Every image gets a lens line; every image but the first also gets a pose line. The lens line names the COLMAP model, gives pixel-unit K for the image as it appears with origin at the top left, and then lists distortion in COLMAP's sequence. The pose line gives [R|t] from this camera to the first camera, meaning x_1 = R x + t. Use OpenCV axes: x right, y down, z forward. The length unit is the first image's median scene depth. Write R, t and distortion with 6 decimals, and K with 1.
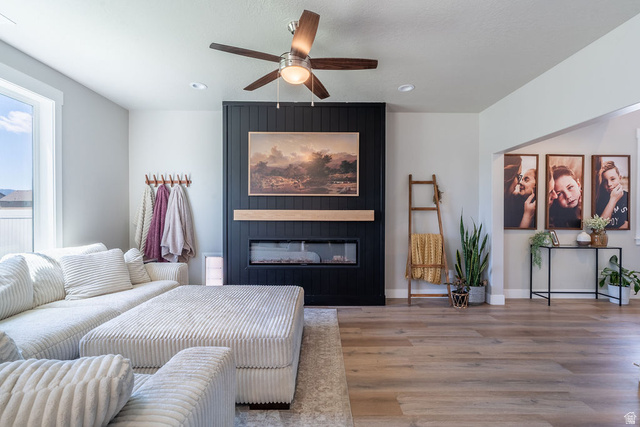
lens RADIAL K [[291.5, 0, 319.6], [0, 291.5, 215.0], [0, 0, 1]] dist [-0.004225, 0.000492]
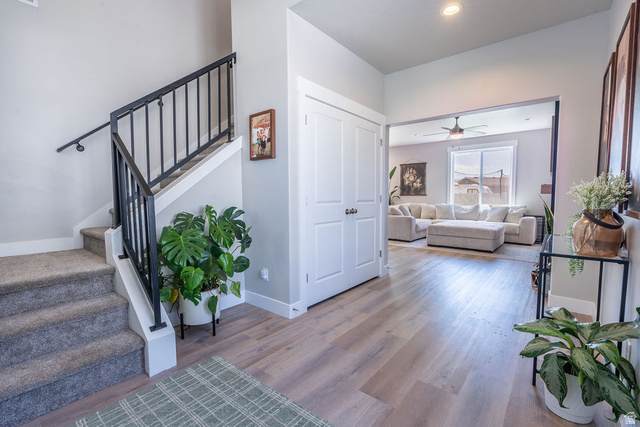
lens RADIAL K [[291.5, 0, 320.1], [0, 291.5, 215.3], [0, 0, 1]] dist [-0.004225, 0.000492]
pose [[-0.639450, 0.050626, -0.767164, 1.620011], [0.002223, 0.997947, 0.064003, 0.030599], [0.768829, 0.039222, -0.638250, 1.049075]]
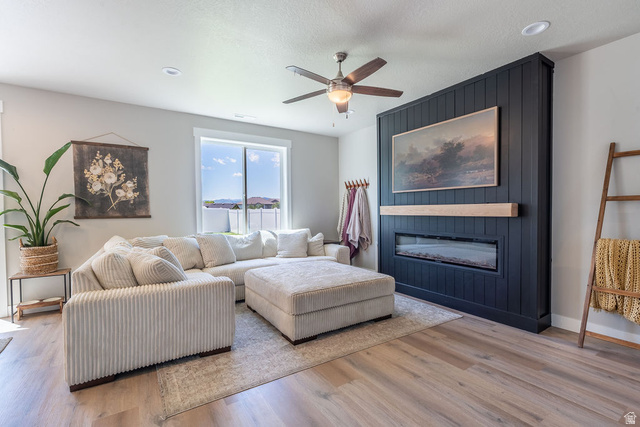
lens RADIAL K [[291.5, 0, 319.0], [0, 291.5, 214.0], [0, 0, 1]] dist [-0.004225, 0.000492]
pose [[0.540088, 0.004976, -0.841594, 0.546695], [0.005944, 0.999935, 0.009726, 0.002042], [0.841588, -0.010255, 0.540023, 0.155255]]
